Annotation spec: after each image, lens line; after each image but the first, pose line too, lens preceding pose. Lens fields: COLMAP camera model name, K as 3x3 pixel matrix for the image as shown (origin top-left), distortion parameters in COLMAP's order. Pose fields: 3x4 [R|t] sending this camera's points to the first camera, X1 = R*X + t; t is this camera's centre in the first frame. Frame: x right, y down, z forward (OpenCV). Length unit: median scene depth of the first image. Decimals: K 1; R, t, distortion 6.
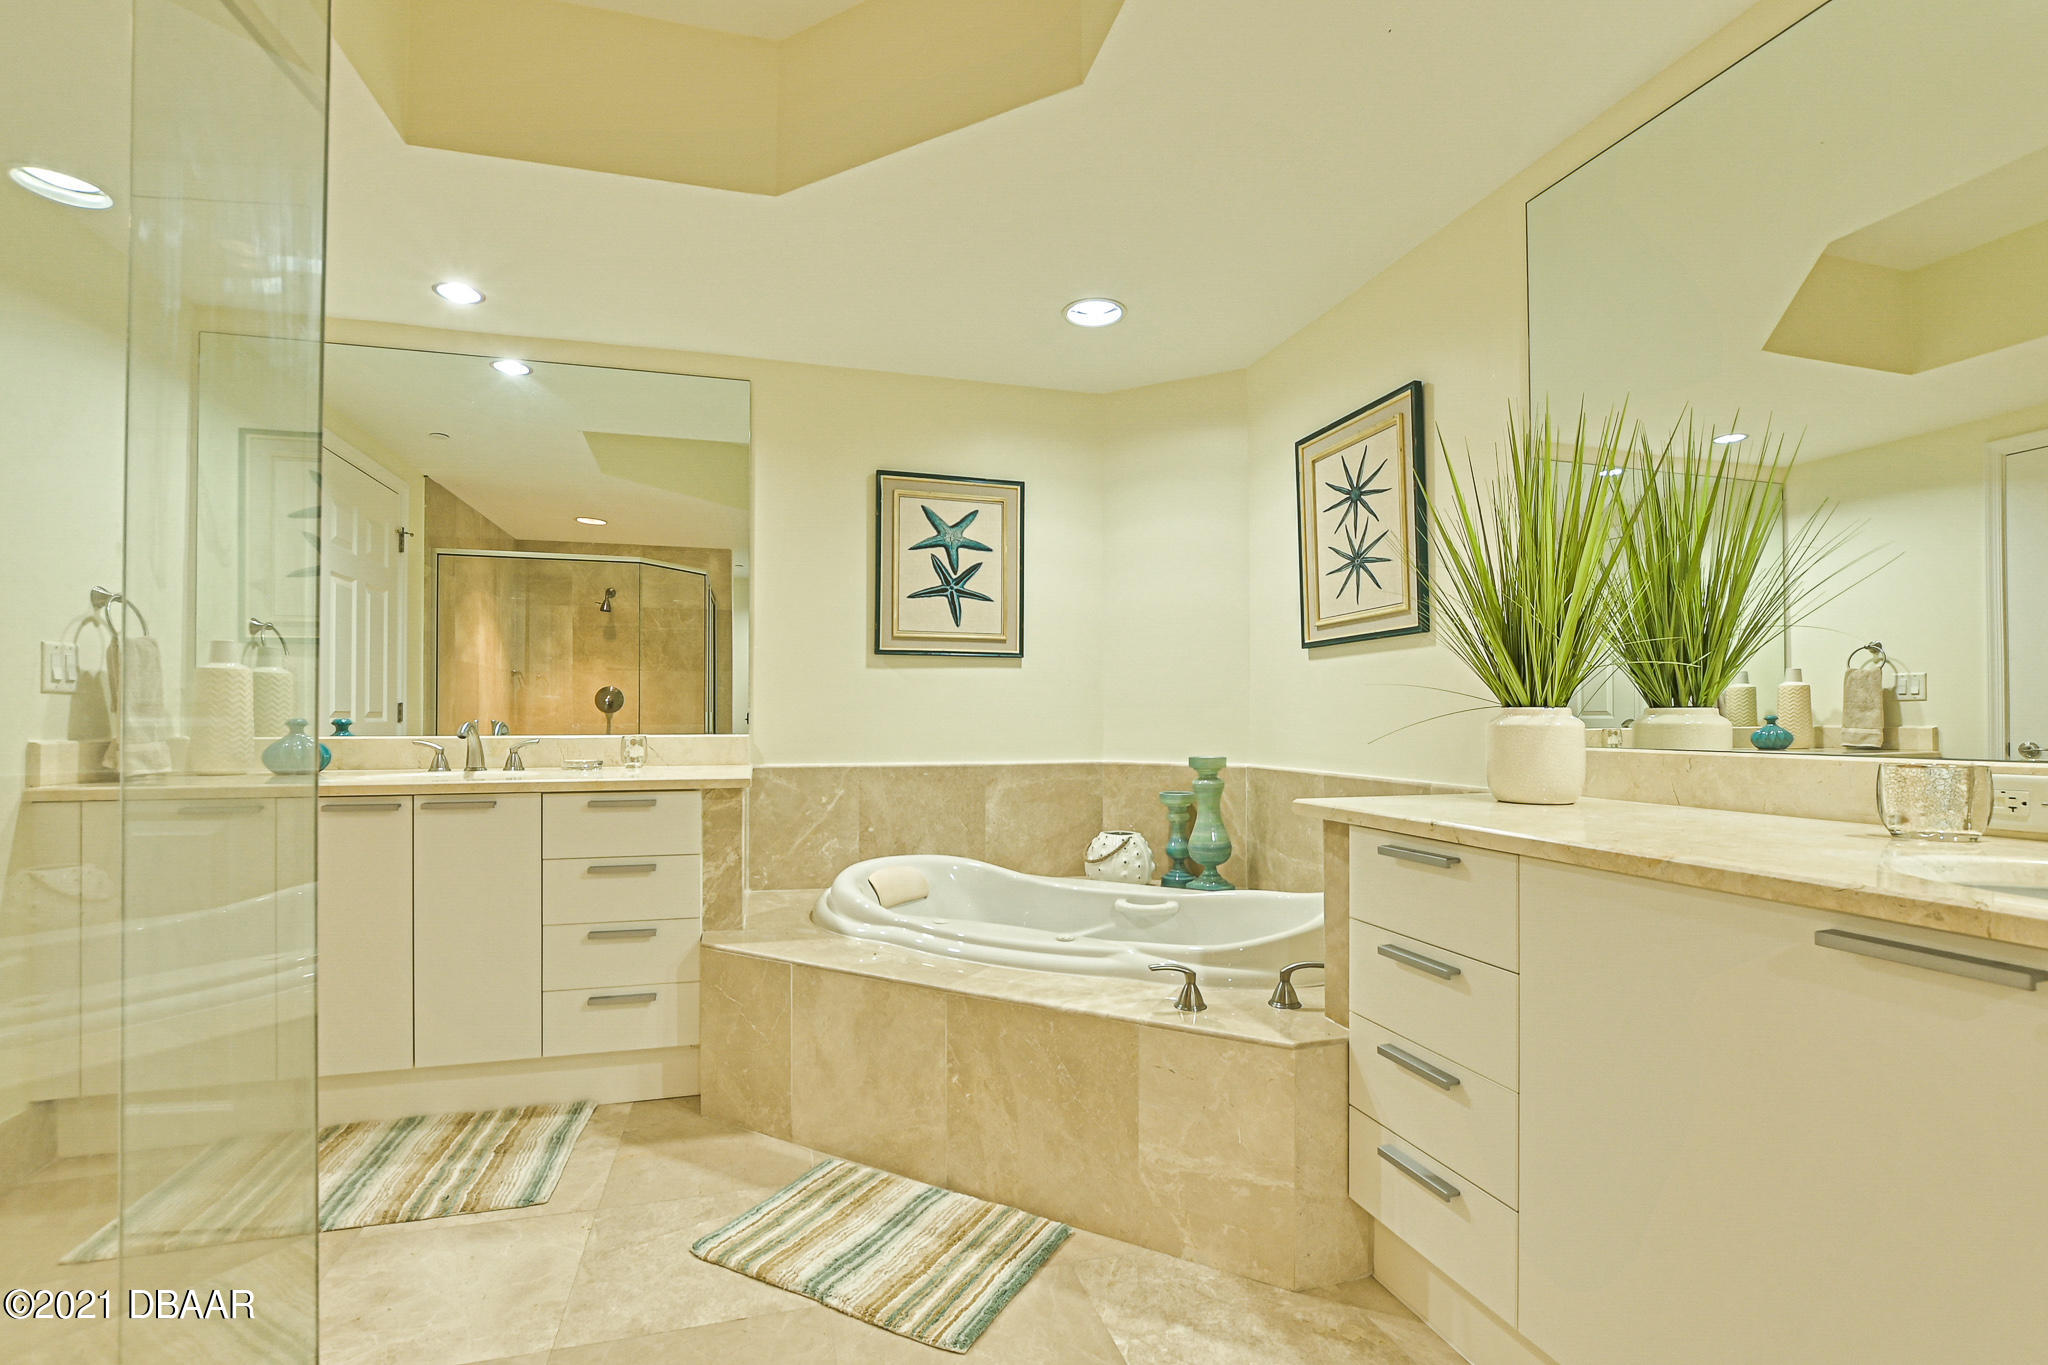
lens RADIAL K [[913.4, 0, 1021.8], [0, 913.4, 696.9], [0, 0, 1]] dist [0.000032, 0.000206]
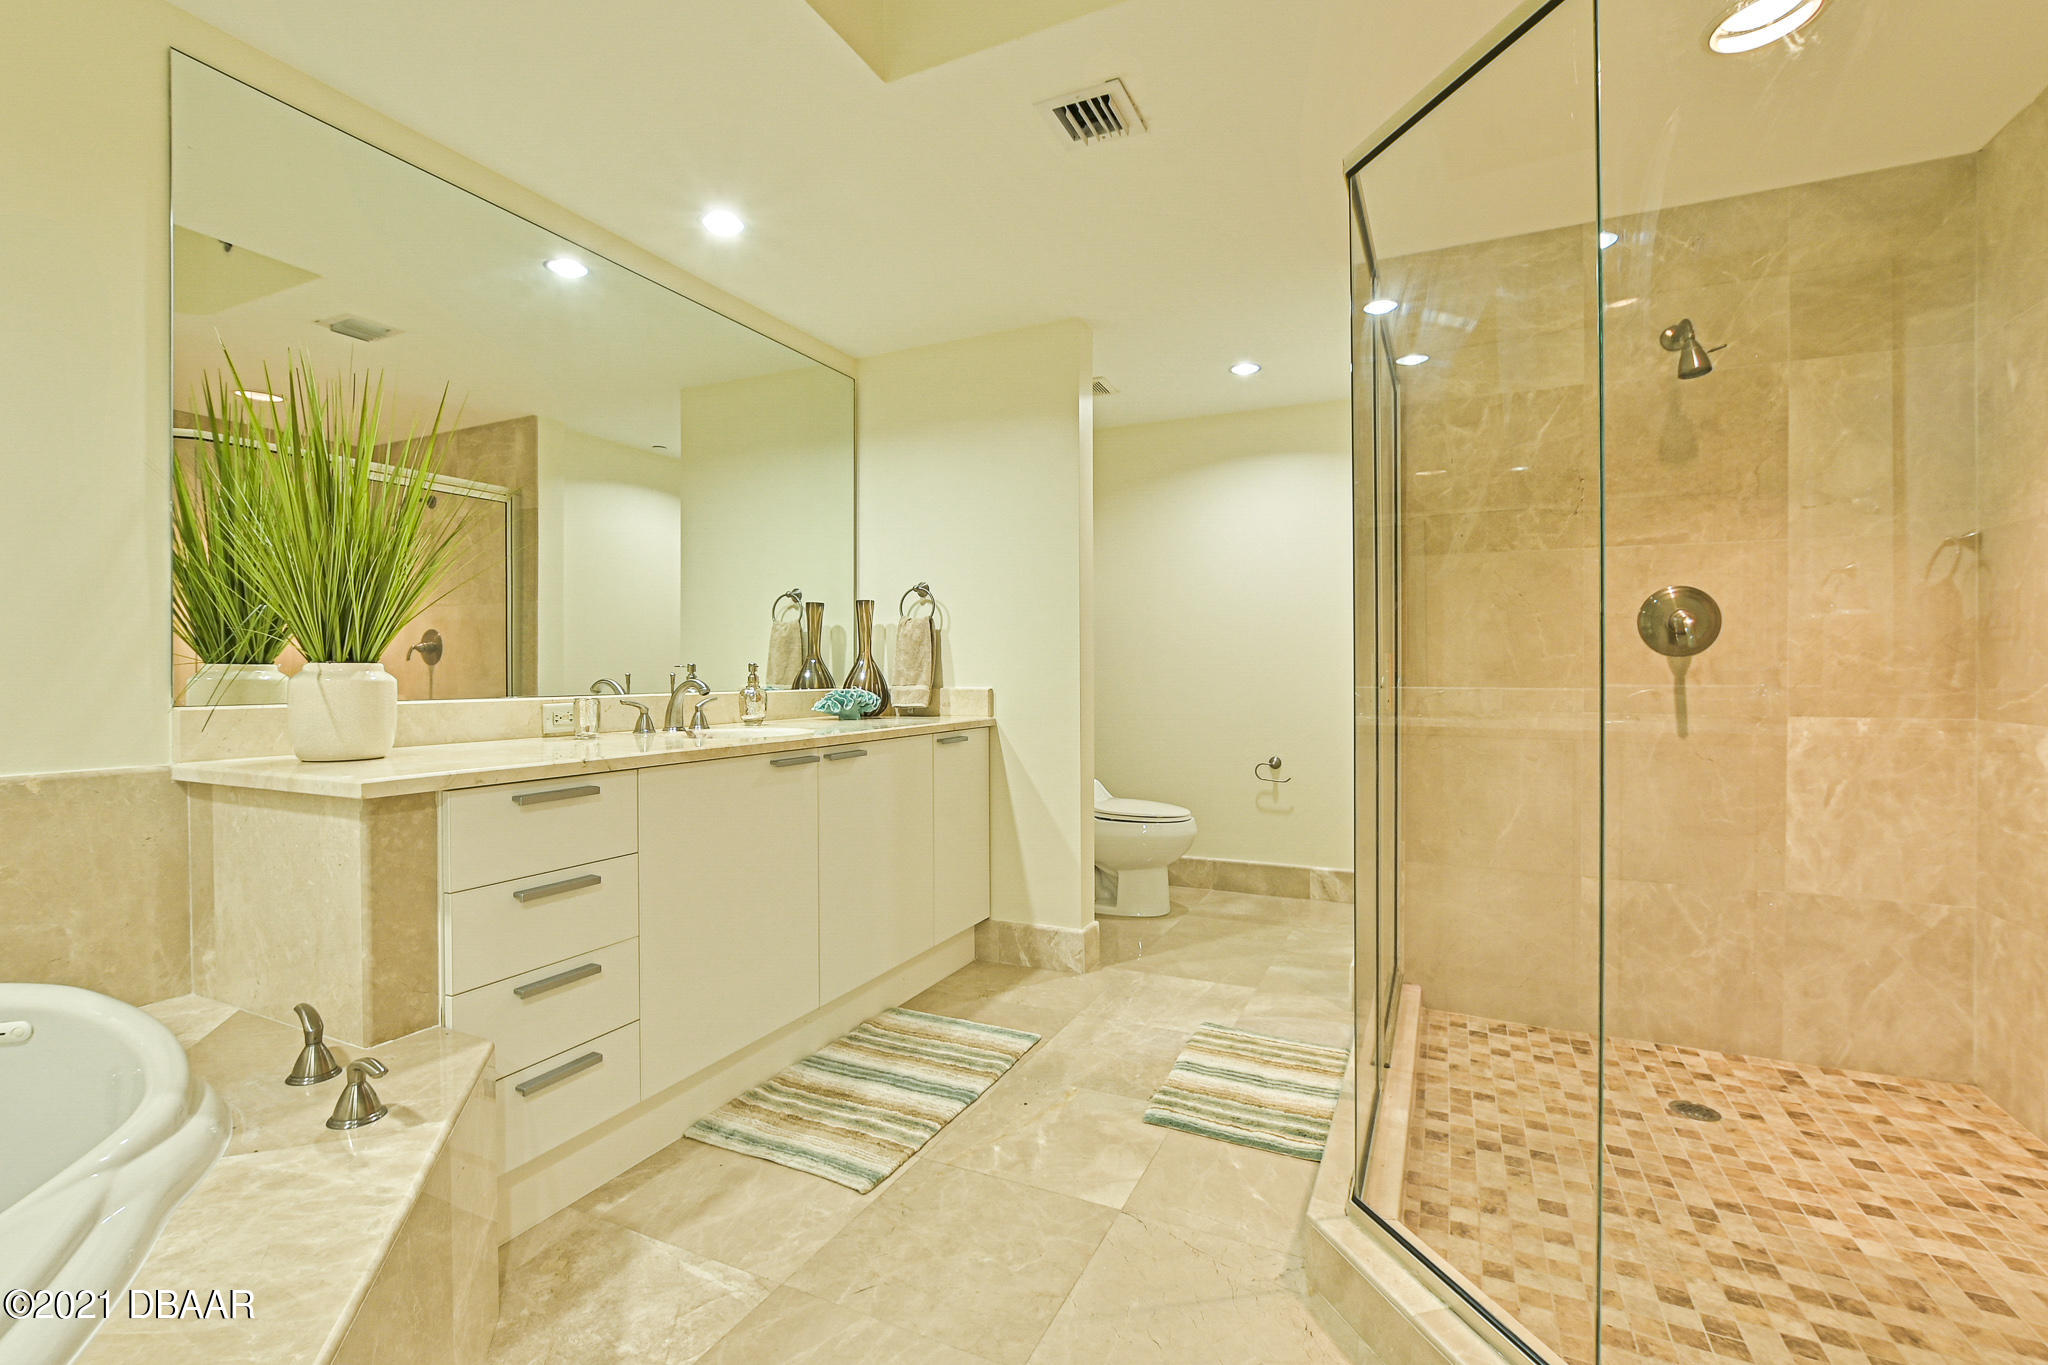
lens RADIAL K [[835.3, 0, 1024.0], [0, 835.3, 682.5], [0, 0, 1]] dist [-0.000471, 0.000015]
pose [[-0.730578, -0.002860, 0.682824, -0.658683], [-0.009614, 0.999935, -0.006098, 0.035646], [-0.682762, -0.011019, -0.730558, 1.305866]]
